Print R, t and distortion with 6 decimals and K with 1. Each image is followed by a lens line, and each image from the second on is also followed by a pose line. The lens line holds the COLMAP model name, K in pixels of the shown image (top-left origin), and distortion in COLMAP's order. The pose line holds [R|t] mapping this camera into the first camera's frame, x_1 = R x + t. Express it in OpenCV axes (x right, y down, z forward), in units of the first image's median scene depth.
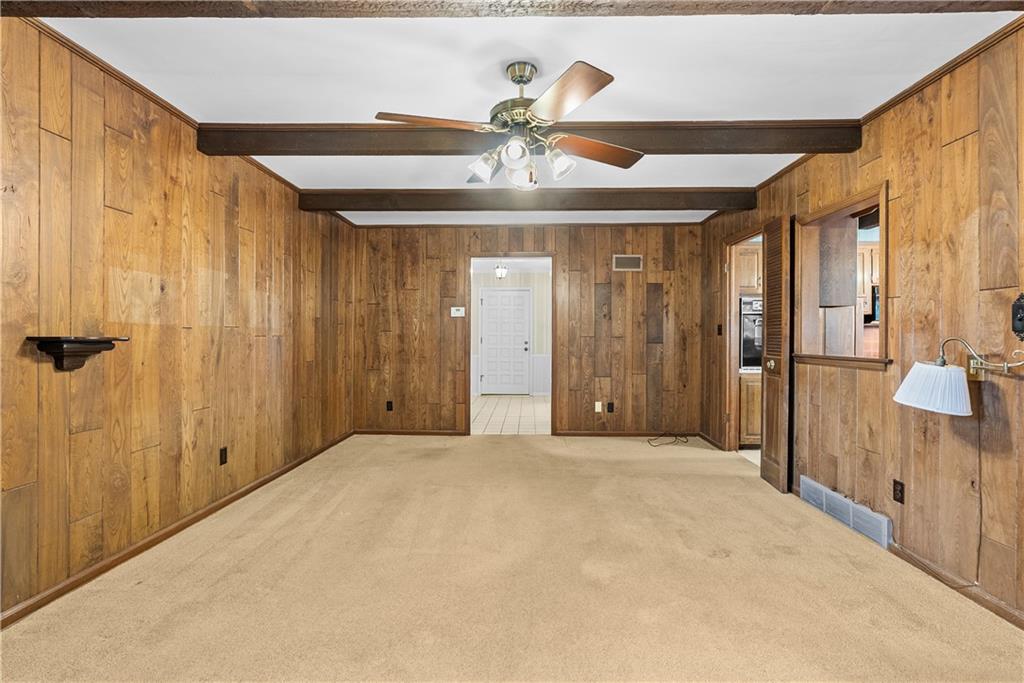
lens RADIAL K [[460.2, 0, 513.3], [0, 460.2, 339.1], [0, 0, 1]] dist [-0.006475, -0.000237]
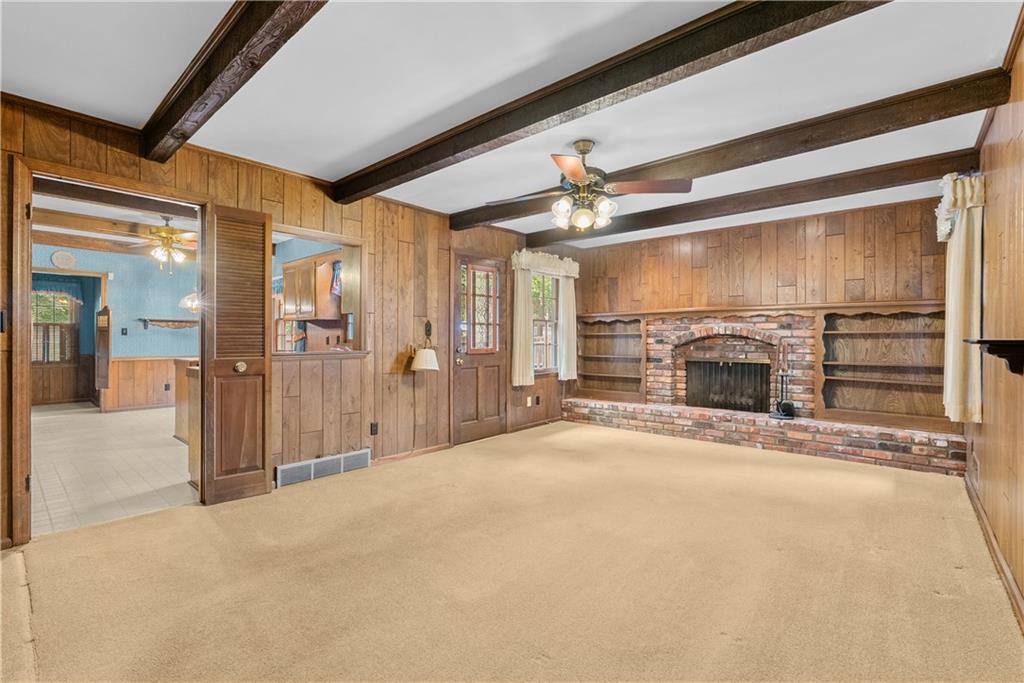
lens RADIAL K [[460.2, 0, 513.3], [0, 460.2, 339.1], [0, 0, 1]] dist [-0.006475, -0.000237]
pose [[-0.765558, -0.006347, 0.643335, -0.663583], [-0.003890, 0.999979, 0.005237, -0.008222], [-0.643355, 0.001507, -0.765567, 2.041015]]
